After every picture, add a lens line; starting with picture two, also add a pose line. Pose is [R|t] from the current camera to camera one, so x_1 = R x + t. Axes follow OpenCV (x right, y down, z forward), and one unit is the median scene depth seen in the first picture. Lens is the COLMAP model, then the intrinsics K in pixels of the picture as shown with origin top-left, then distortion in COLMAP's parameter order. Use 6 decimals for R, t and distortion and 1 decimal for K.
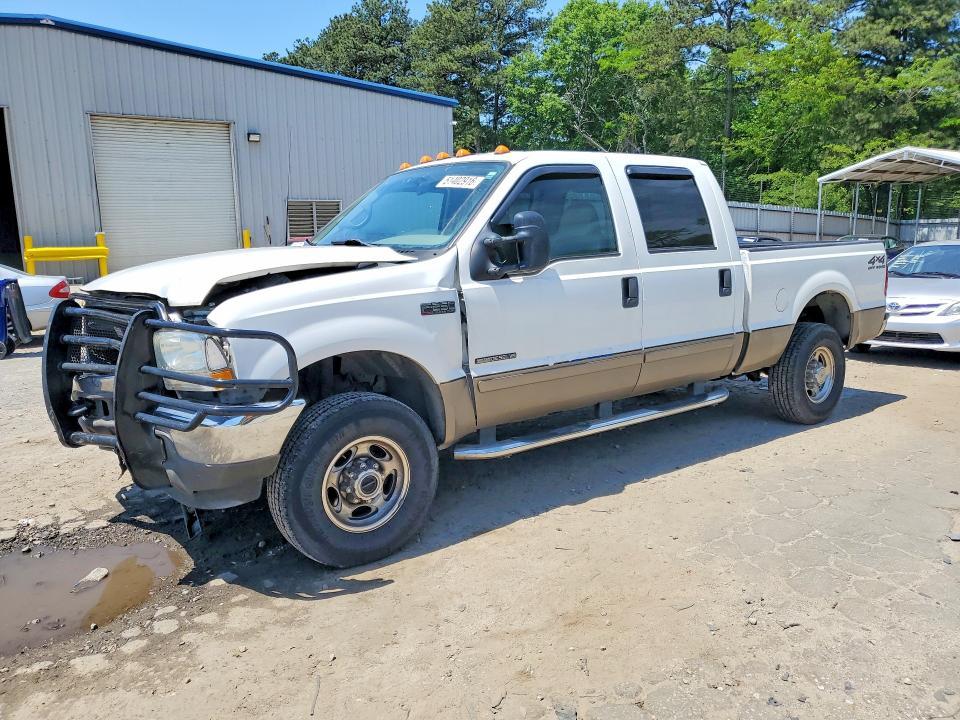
lens RADIAL K [[790.2, 0, 475.8], [0, 790.2, 365.0], [0, 0, 1]] dist [0.013172, 0.005621]
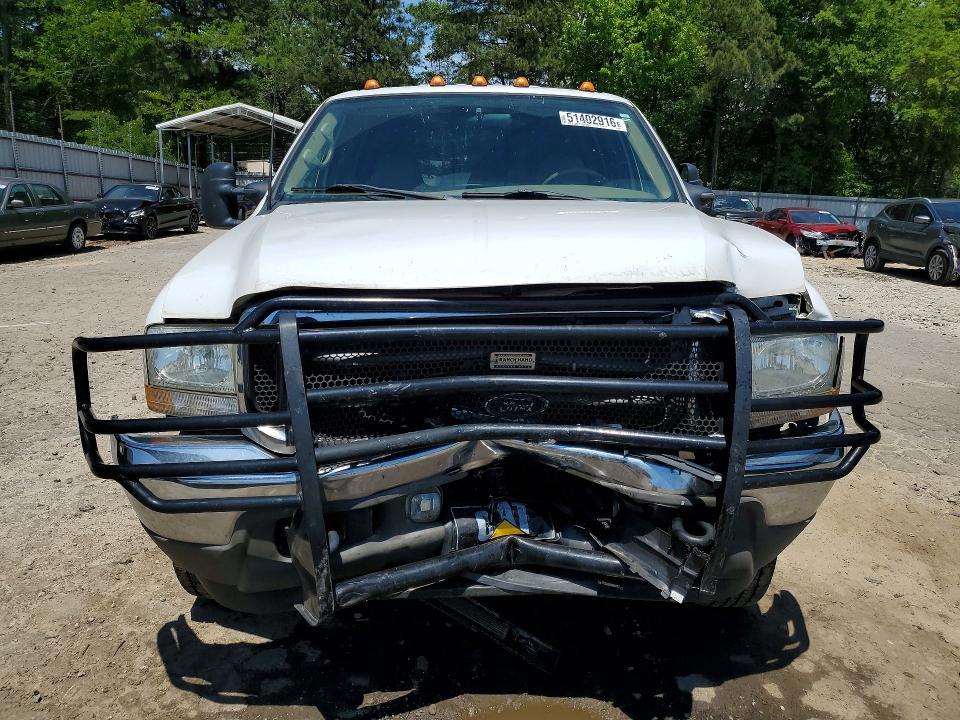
lens RADIAL K [[759.2, 0, 478.8], [0, 759.2, 357.9], [0, 0, 1]] dist [0.041155, -0.011136]
pose [[0.580164, -0.156997, 0.799226, -0.687919], [0.106284, 0.987450, 0.116818, -0.083566], [-0.807536, 0.017171, 0.589569, 0.564392]]
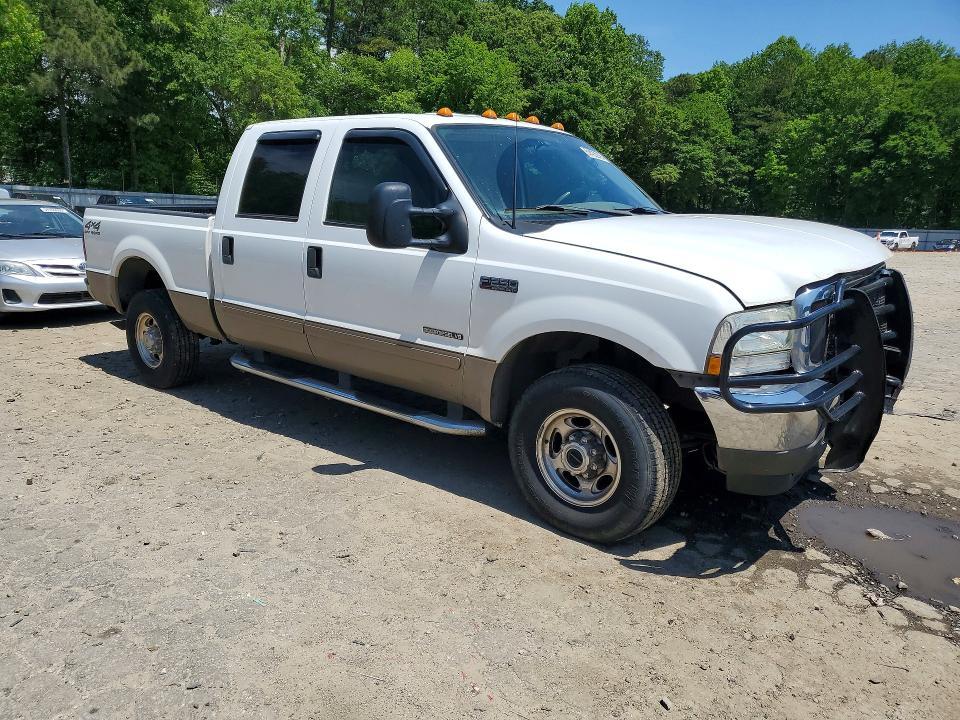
lens RADIAL K [[759.2, 0, 471.7], [0, 759.2, 362.4], [0, 0, 1]] dist [0.041155, -0.011136]
pose [[-0.224277, -0.201274, 0.953514, -1.004395], [0.140971, 0.961447, 0.236106, -0.217214], [-0.964275, 0.187371, -0.187257, 1.298596]]
